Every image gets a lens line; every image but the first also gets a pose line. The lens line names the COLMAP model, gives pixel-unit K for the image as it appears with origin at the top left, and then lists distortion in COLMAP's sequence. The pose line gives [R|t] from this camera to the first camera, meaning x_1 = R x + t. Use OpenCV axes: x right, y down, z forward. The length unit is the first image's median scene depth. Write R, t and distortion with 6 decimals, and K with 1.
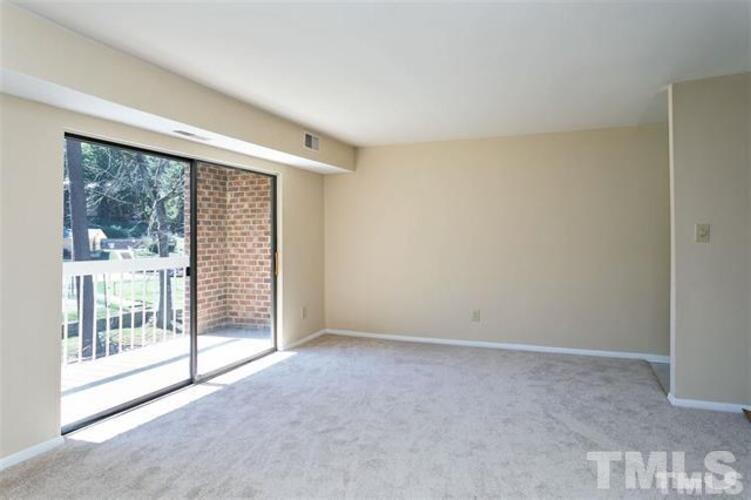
lens RADIAL K [[434.8, 0, 370.3], [0, 434.8, 228.2], [0, 0, 1]] dist [0.000417, -0.000338]
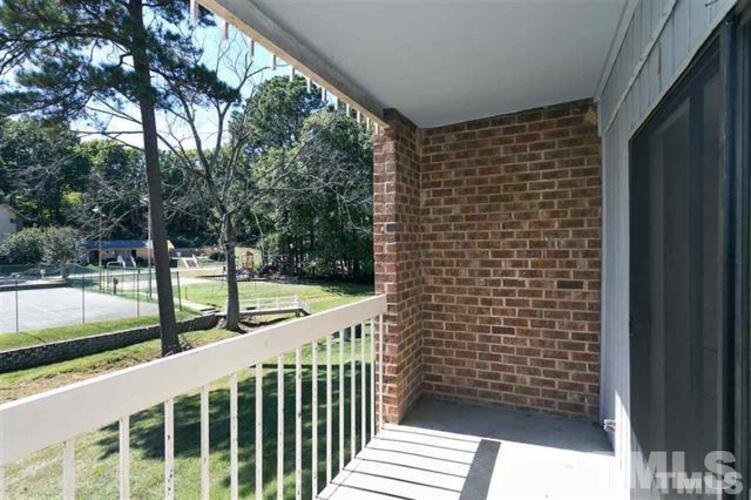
lens RADIAL K [[374.1, 0, 379.0], [0, 374.1, 250.1], [0, 0, 1]] dist [-0.006371, 0.002499]
pose [[0.999109, -0.005052, -0.041898, -0.370966], [0.006416, 0.999452, 0.032478, -0.011856], [0.041711, -0.032718, 0.998594, 0.446682]]
